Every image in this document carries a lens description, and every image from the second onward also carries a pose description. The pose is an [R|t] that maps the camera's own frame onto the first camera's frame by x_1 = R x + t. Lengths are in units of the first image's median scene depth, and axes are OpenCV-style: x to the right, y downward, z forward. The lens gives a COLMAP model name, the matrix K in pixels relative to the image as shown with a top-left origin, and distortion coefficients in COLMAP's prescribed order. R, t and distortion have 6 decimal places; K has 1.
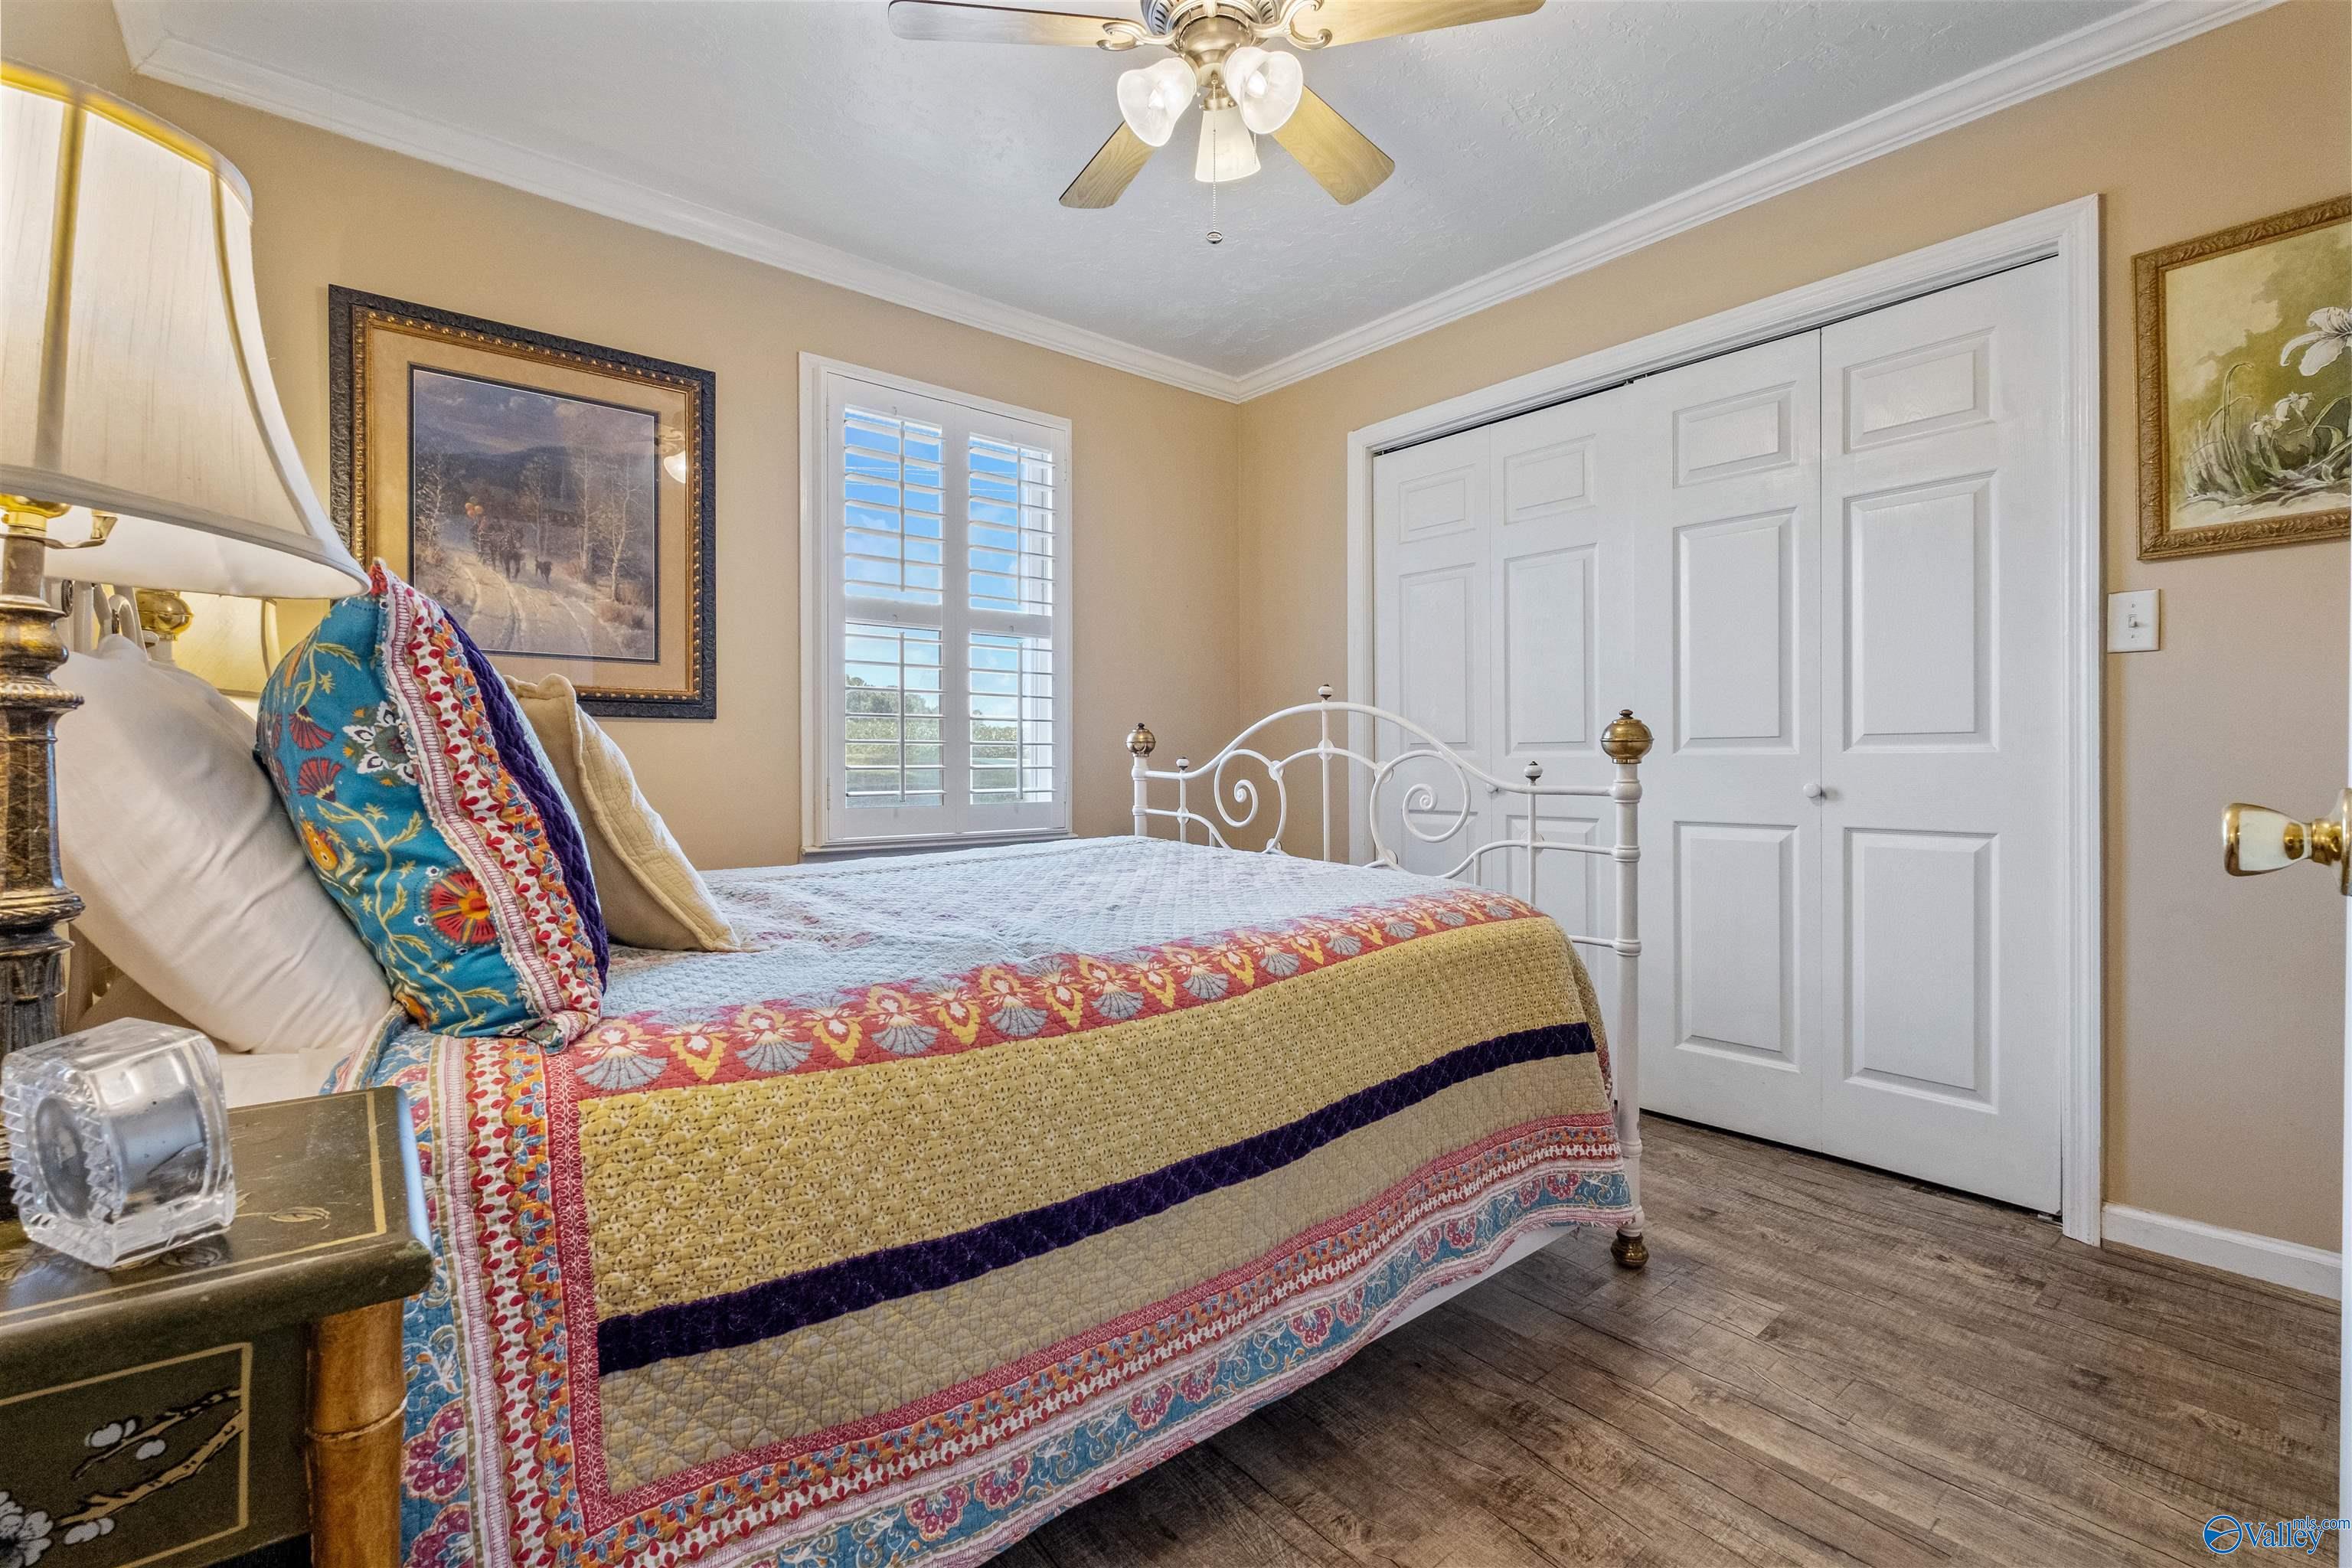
lens RADIAL K [[1048.5, 0, 1155.2], [0, 1048.5, 780.8], [0, 0, 1]] dist [0.003116, -0.005238]
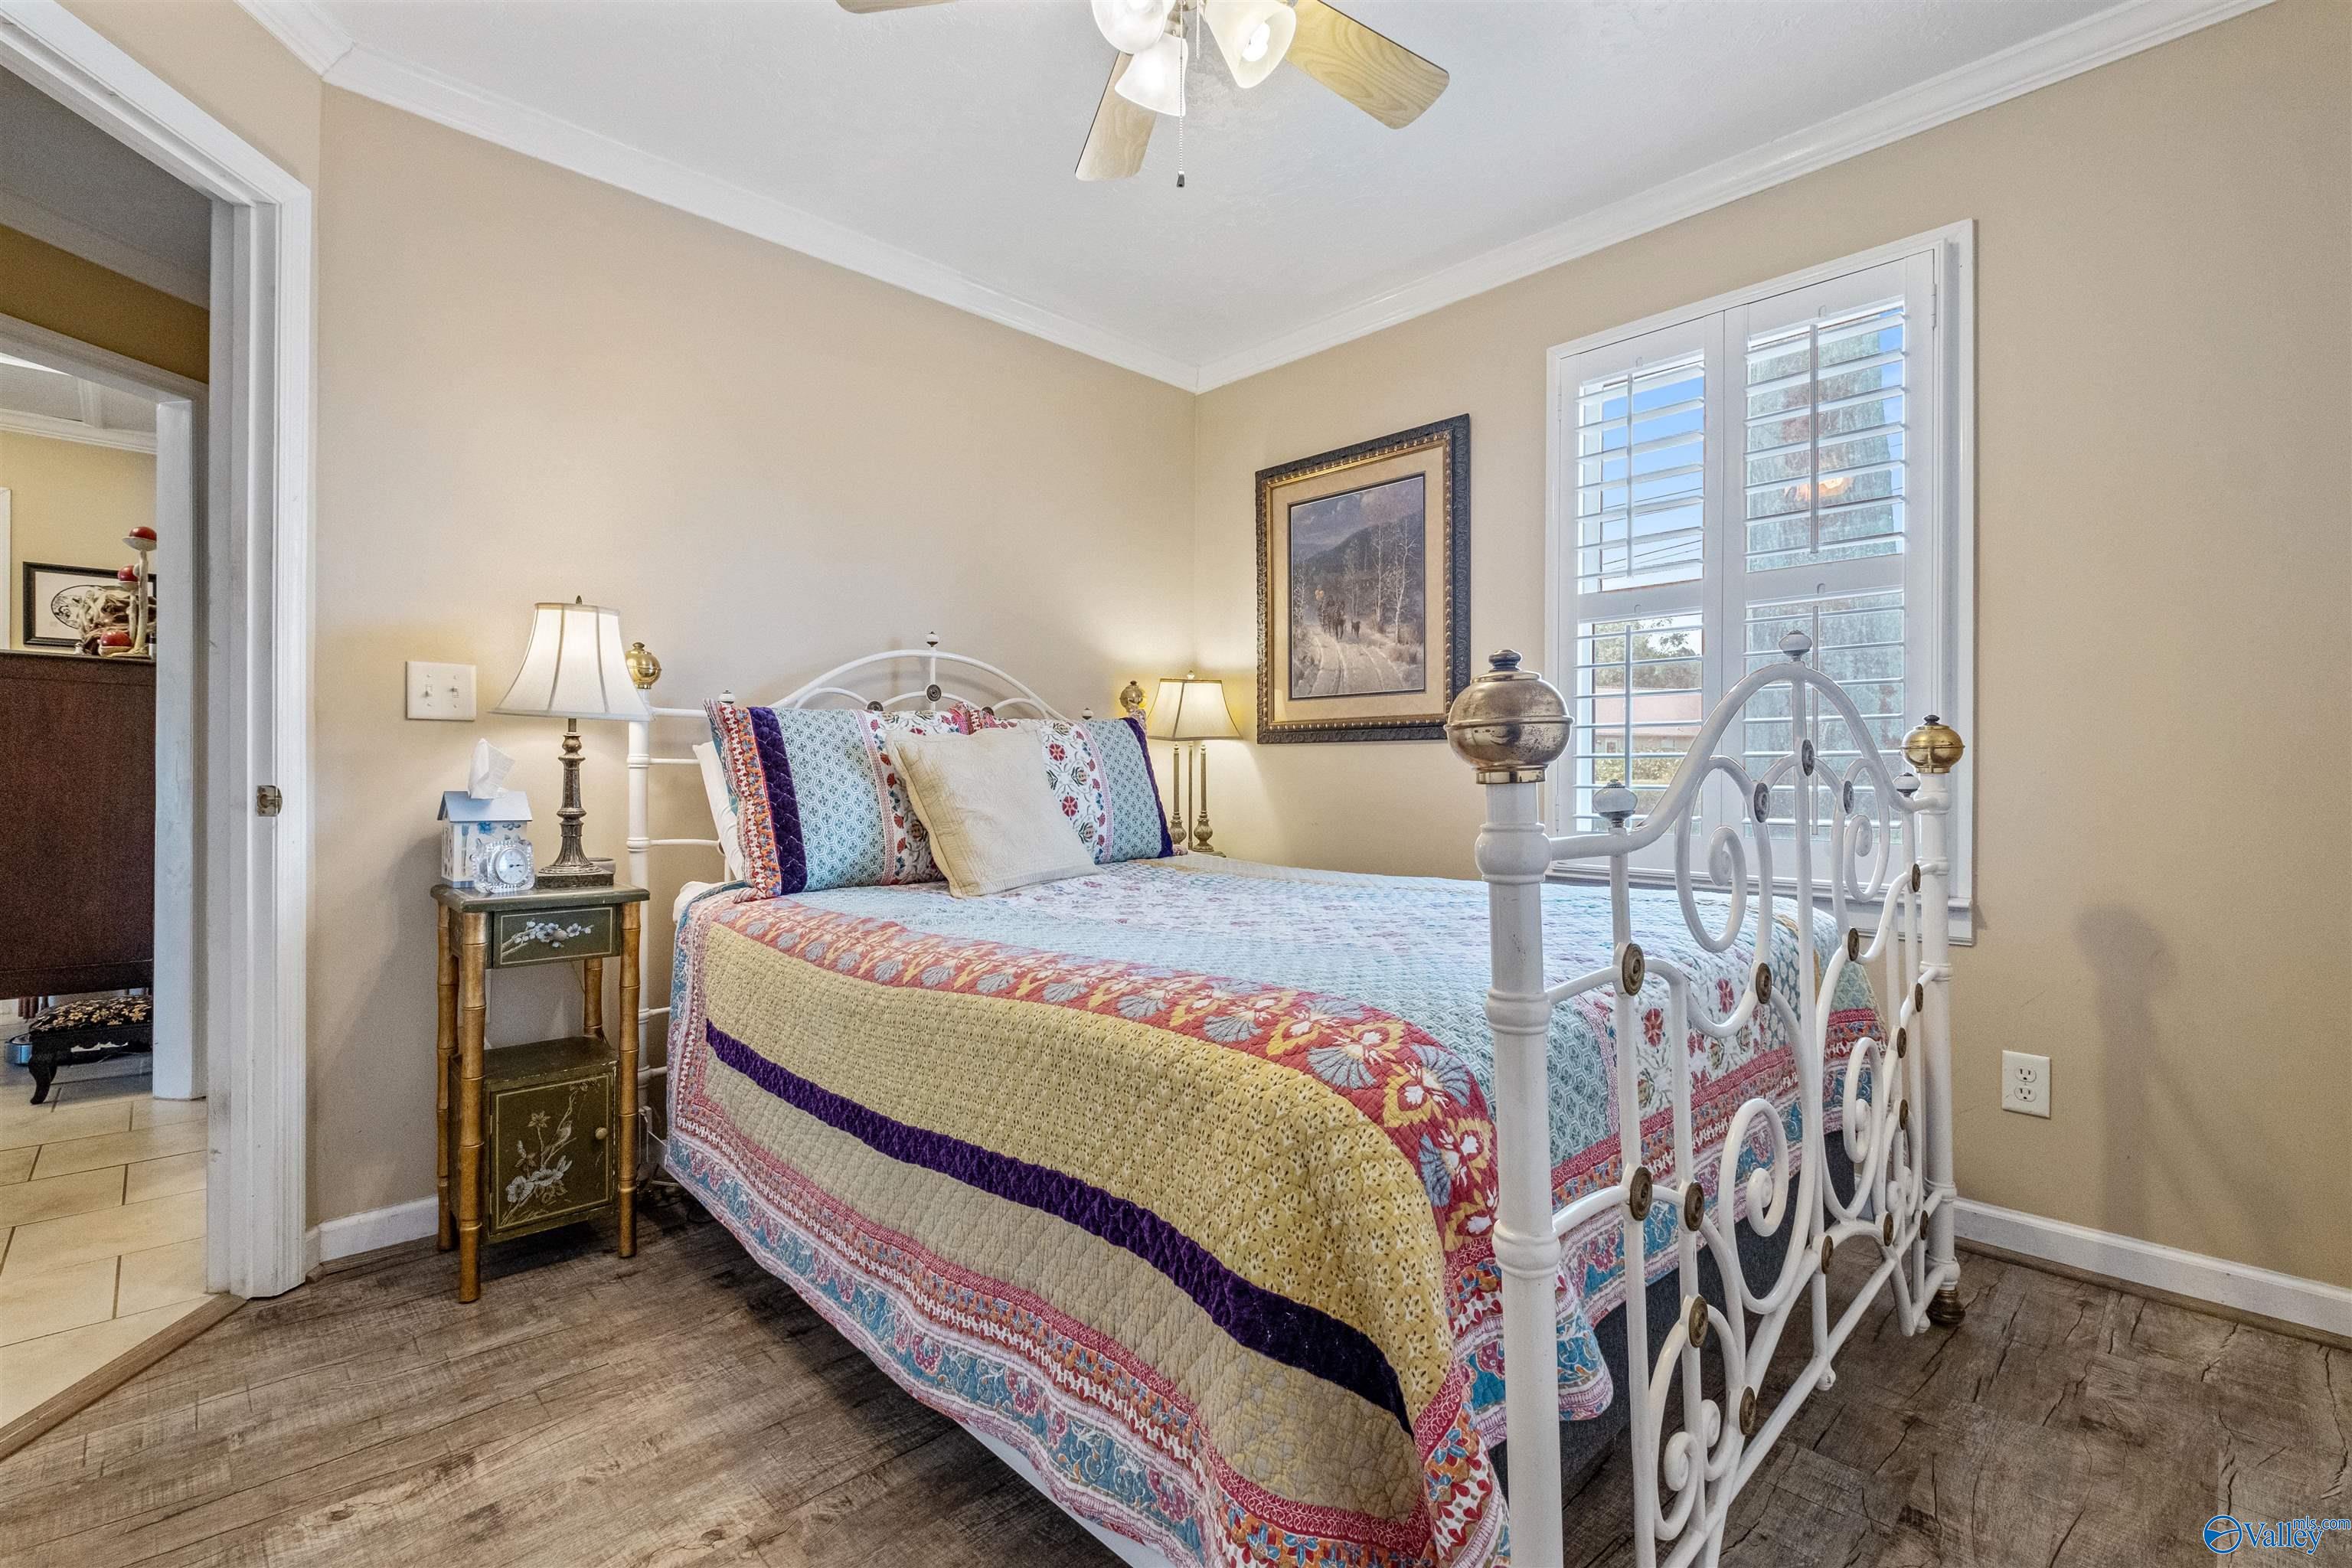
lens RADIAL K [[1048.5, 0, 1155.2], [0, 1048.5, 780.8], [0, 0, 1]] dist [0.003116, -0.005238]
pose [[0.061478, 0.004533, -0.998098, 0.671378], [-0.021973, 0.999753, 0.003188, -0.013059], [0.997867, 0.021735, 0.061563, 0.667571]]
